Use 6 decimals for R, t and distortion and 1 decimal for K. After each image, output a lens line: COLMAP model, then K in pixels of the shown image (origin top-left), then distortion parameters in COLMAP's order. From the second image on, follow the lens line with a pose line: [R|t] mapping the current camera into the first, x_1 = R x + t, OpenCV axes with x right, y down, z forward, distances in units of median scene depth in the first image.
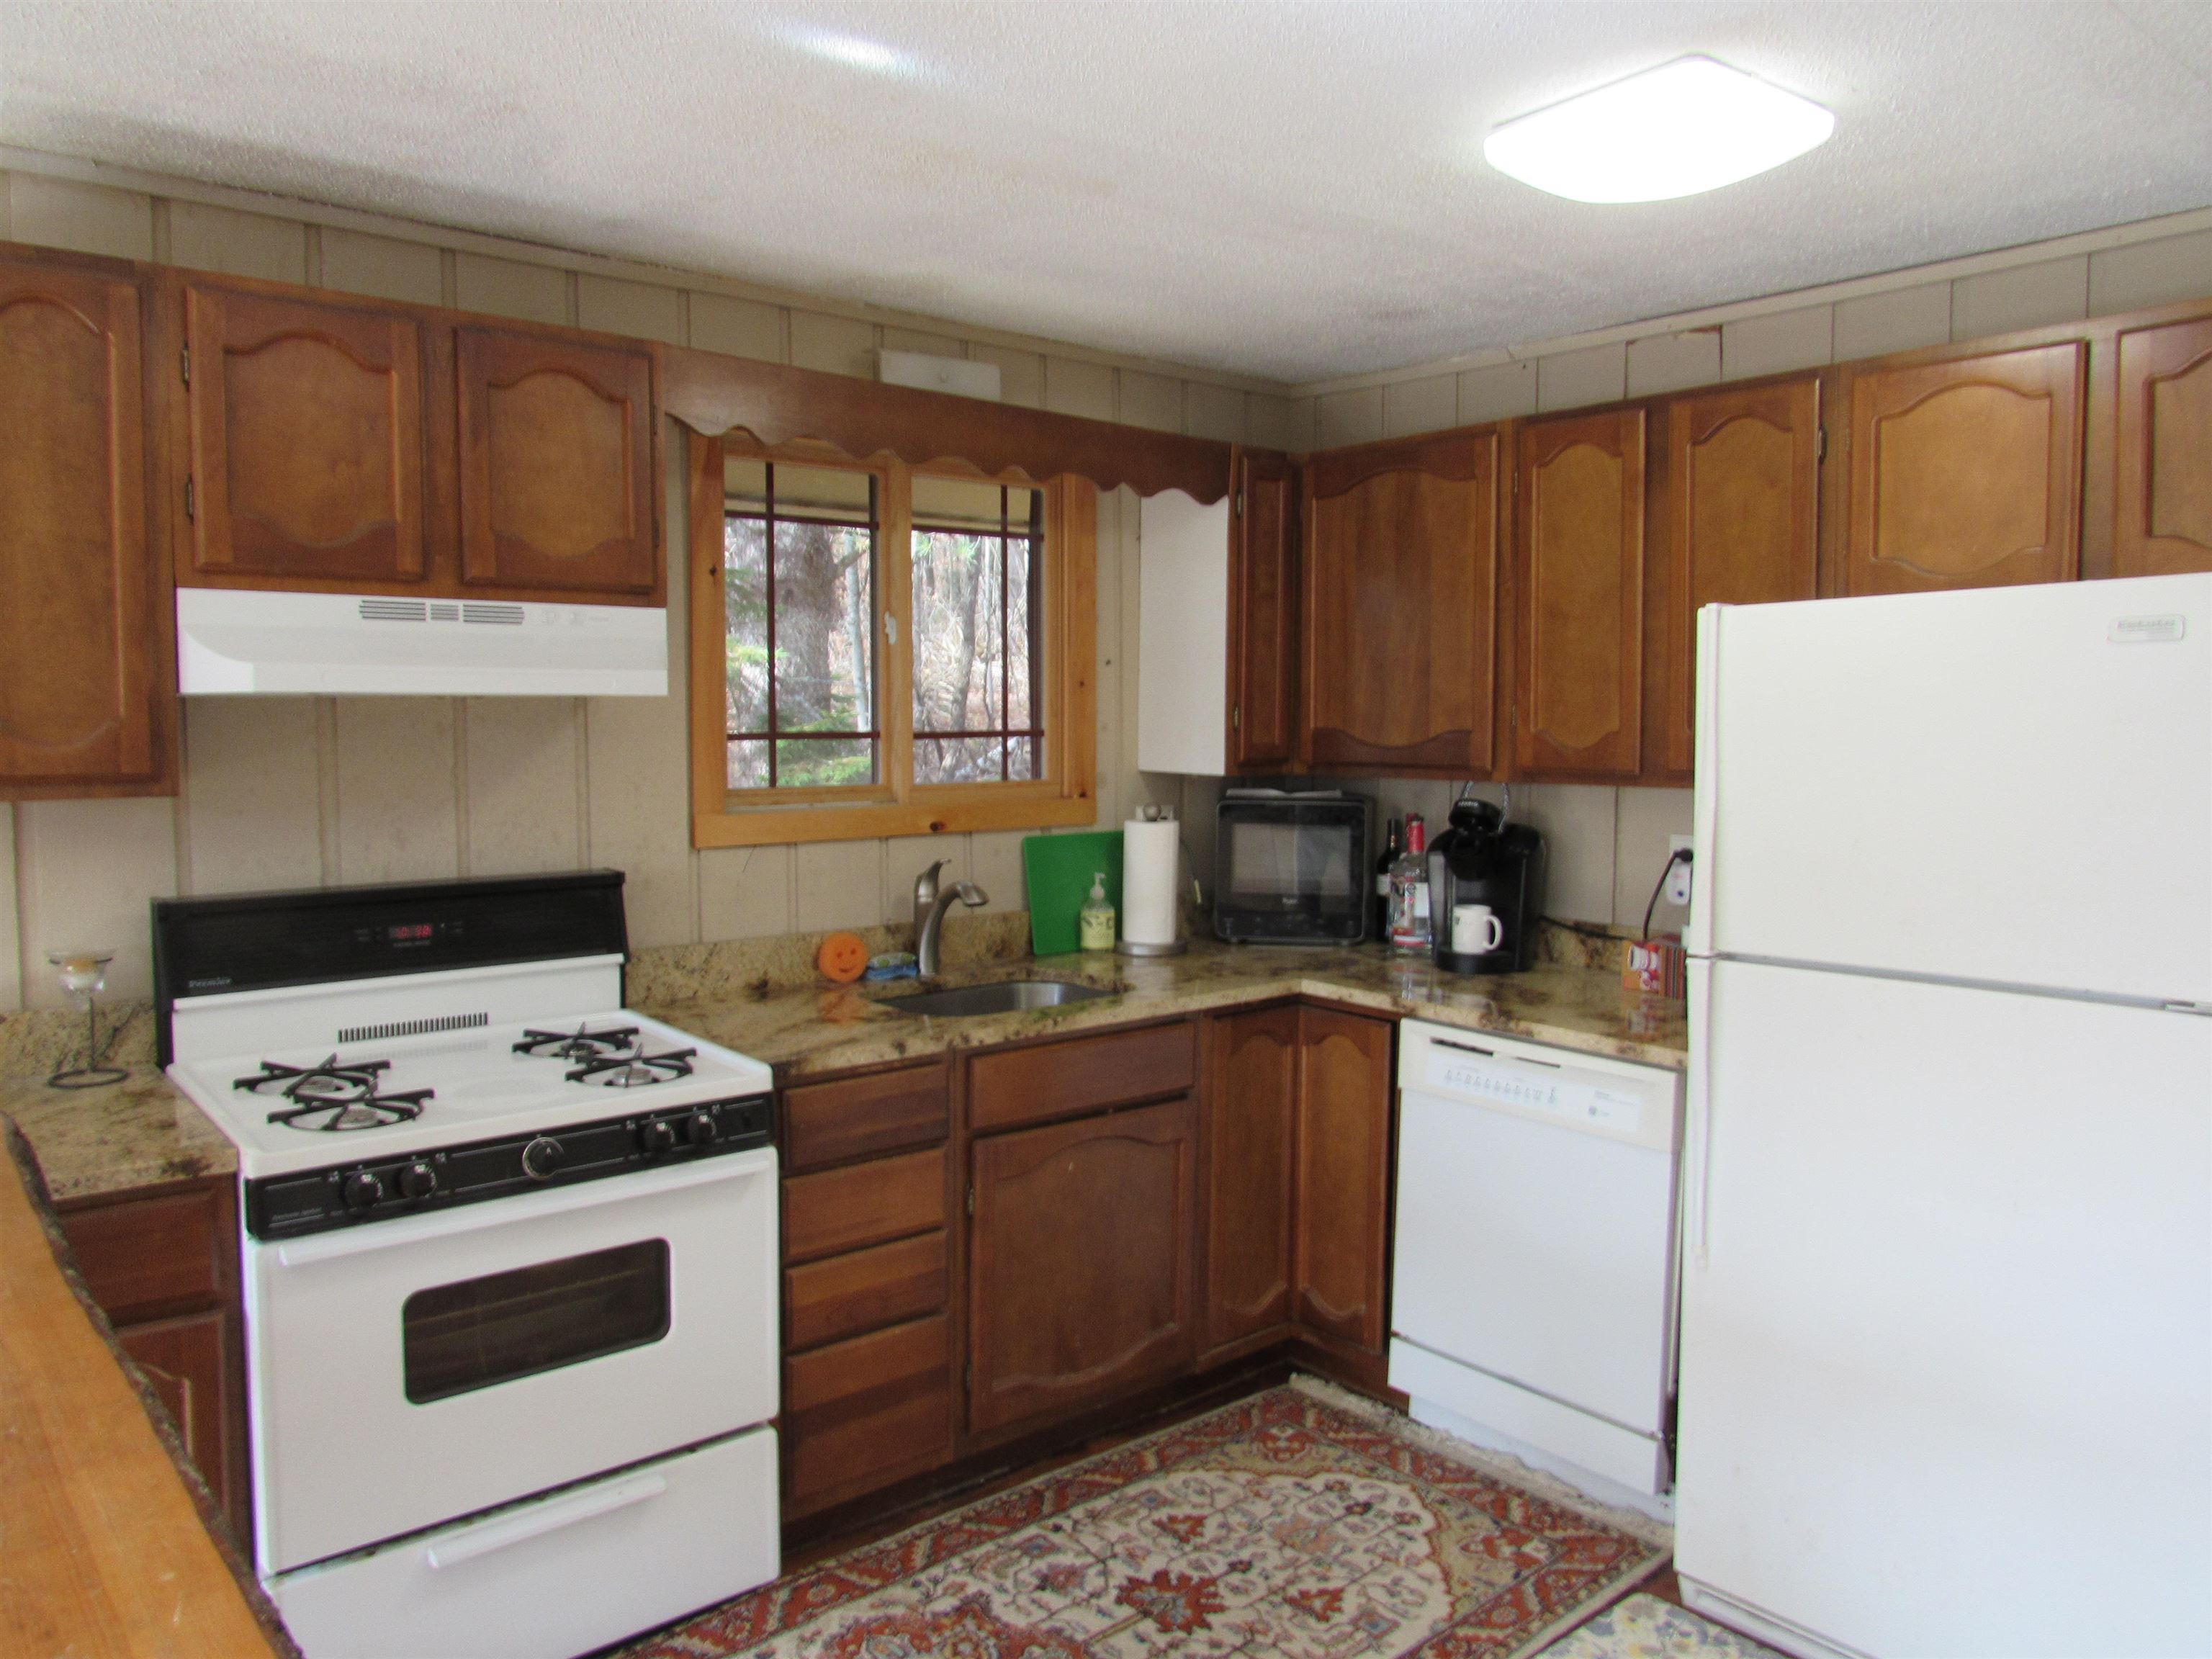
lens RADIAL K [[1578.0, 0, 1100.0], [0, 1578.0, 826.4], [0, 0, 1]] dist [-0.033251, 0.011135]
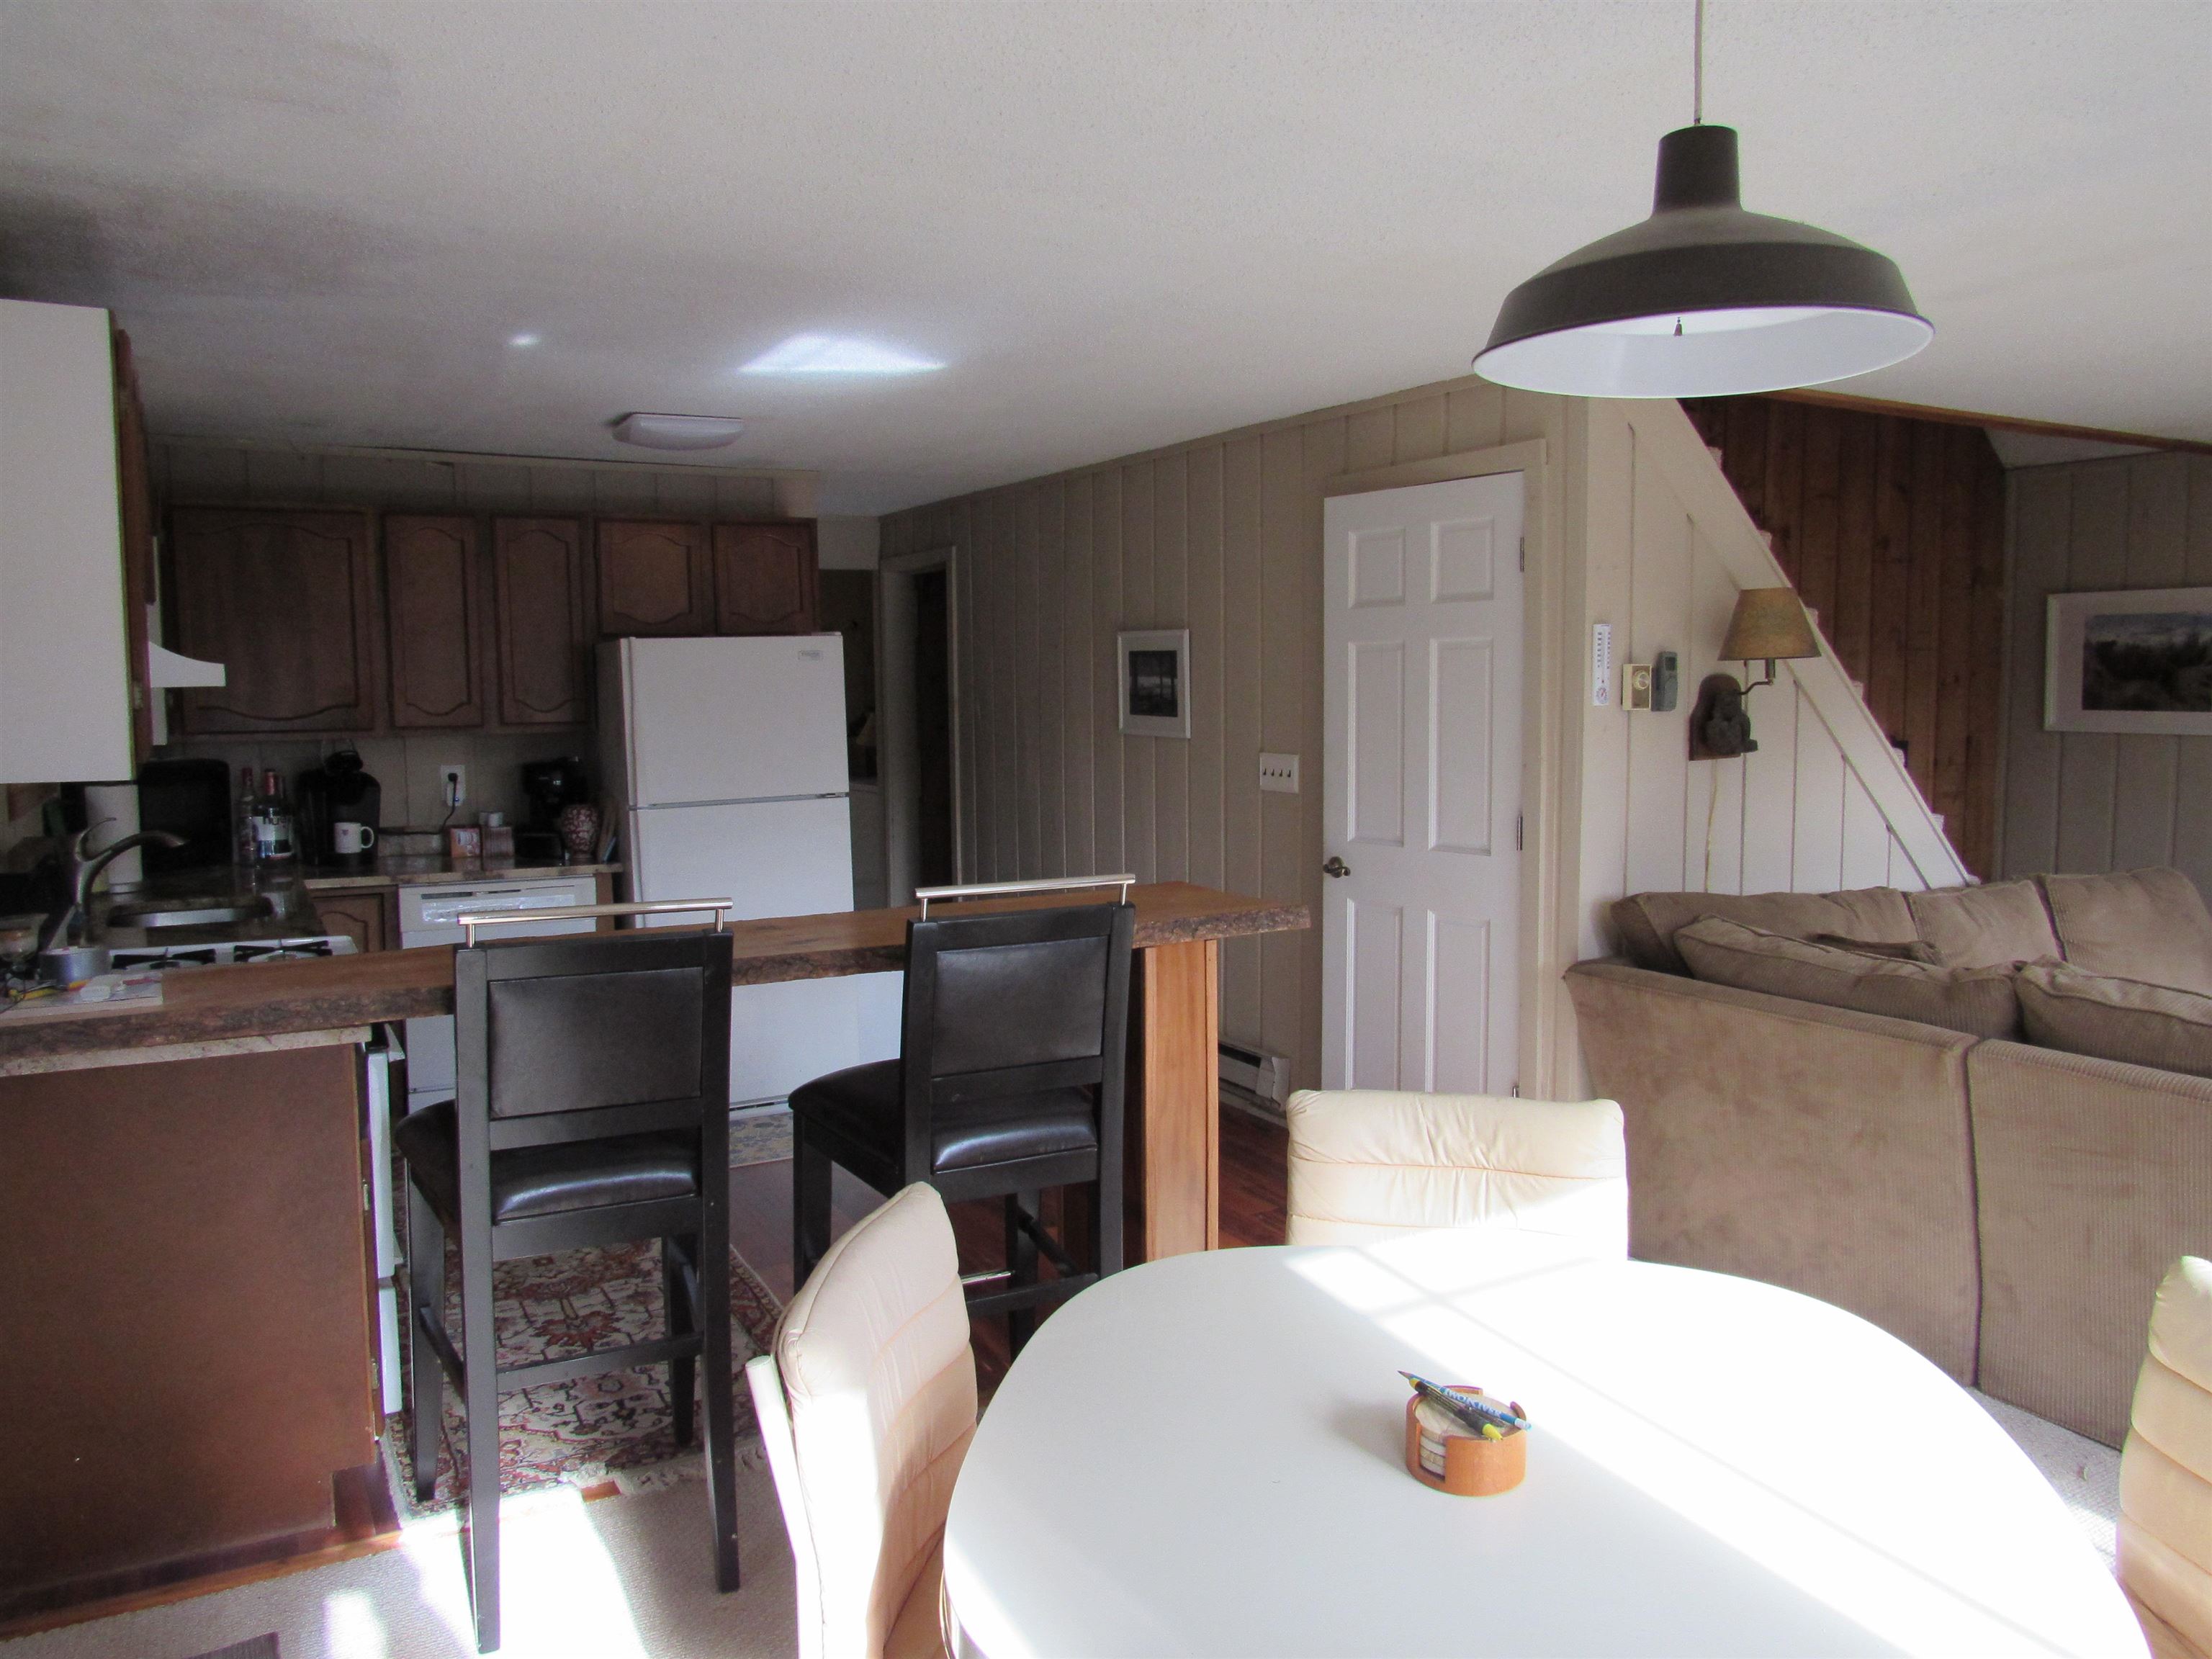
lens RADIAL K [[1578.0, 0, 1102.9], [0, 1578.0, 837.5], [0, 0, 1]] dist [-0.033251, 0.011135]
pose [[0.185122, -0.100183, 0.977596, -1.256507], [0.081125, 0.992952, 0.086395, -0.006387], [-0.979361, 0.063314, 0.191944, 0.008225]]
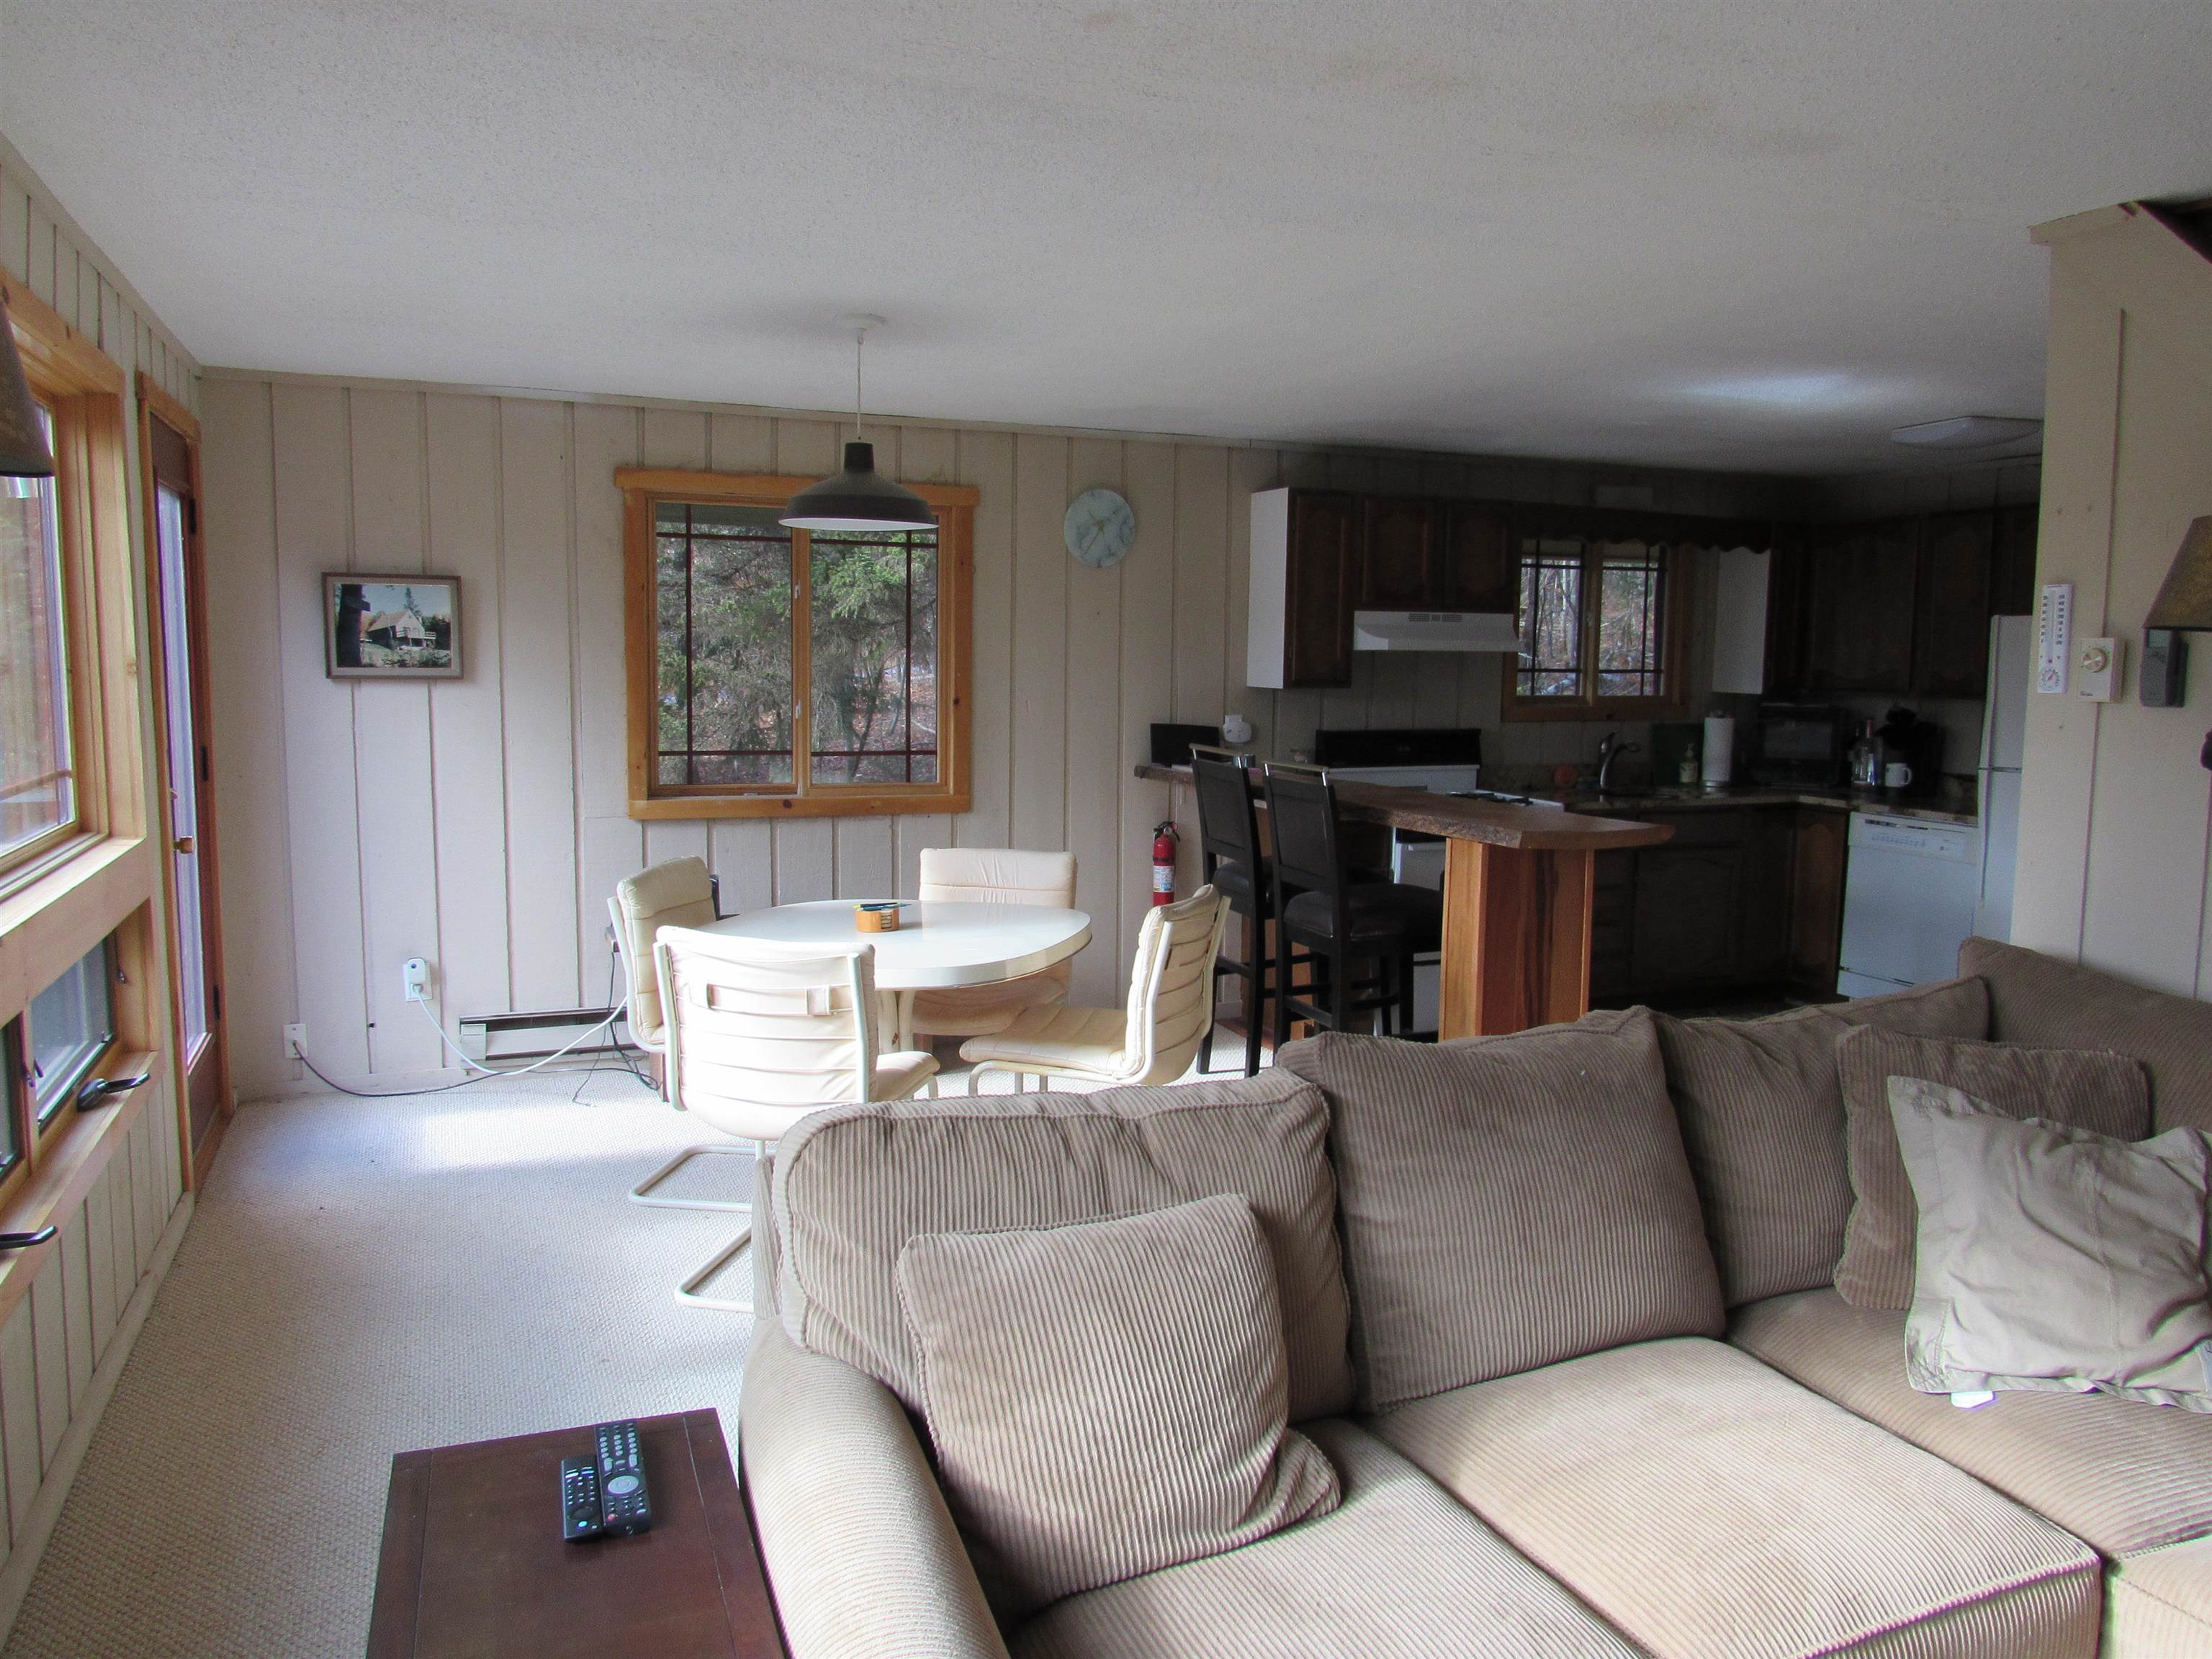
lens RADIAL K [[1578.0, 0, 1102.8], [0, 1578.0, 820.9], [0, 0, 1]] dist [-0.033251, 0.011135]
pose [[0.953761, 0.037668, -0.298195, -0.133348], [-0.029204, 0.999035, 0.032791, 0.099436], [0.299143, -0.022566, 0.953941, -1.282025]]
